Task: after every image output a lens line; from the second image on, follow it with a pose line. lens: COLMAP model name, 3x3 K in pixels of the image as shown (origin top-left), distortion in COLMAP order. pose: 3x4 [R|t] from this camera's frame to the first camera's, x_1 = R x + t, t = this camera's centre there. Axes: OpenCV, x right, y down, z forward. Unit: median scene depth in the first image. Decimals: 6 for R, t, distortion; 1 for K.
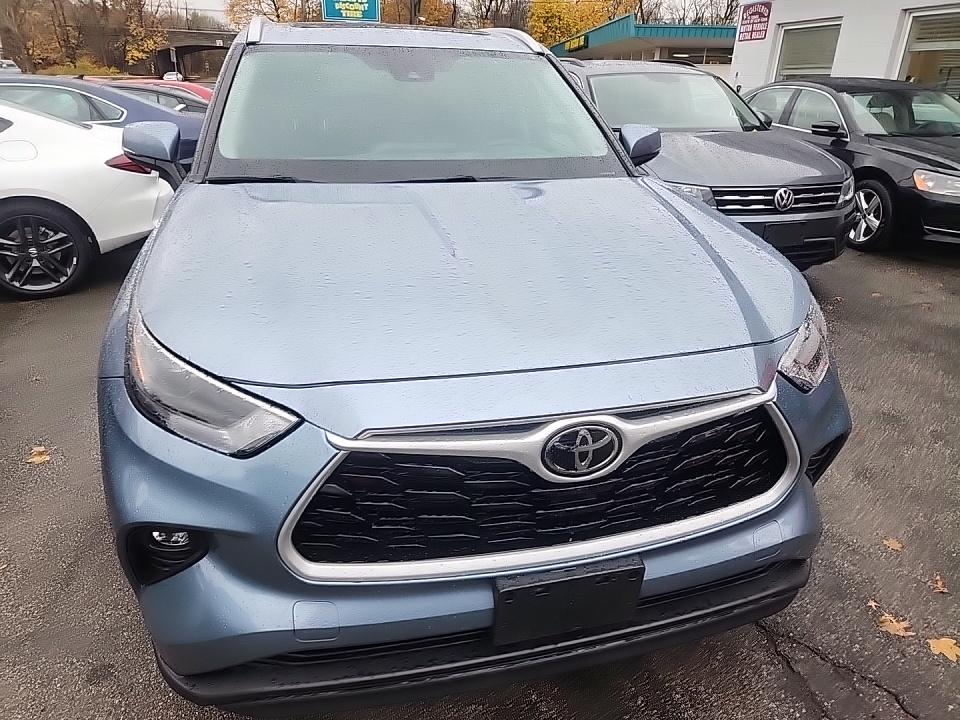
lens RADIAL K [[648.3, 0, 493.5], [0, 648.3, 360.8], [0, 0, 1]] dist [0.076515, -0.068038]
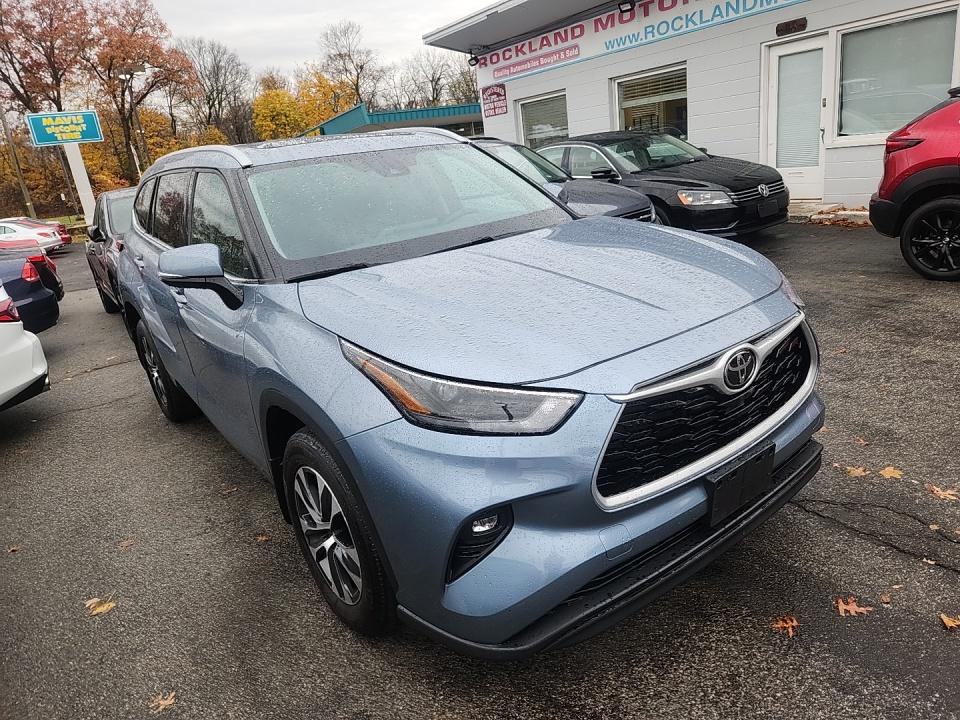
lens RADIAL K [[665.6, 0, 479.6], [0, 665.6, 347.0], [0, 0, 1]] dist [0.079692, -0.073705]
pose [[0.910430, -0.235100, 0.340361, -0.545026], [0.278962, 0.956487, -0.085513, 0.029377], [-0.305447, 0.172801, 0.936398, -0.178761]]
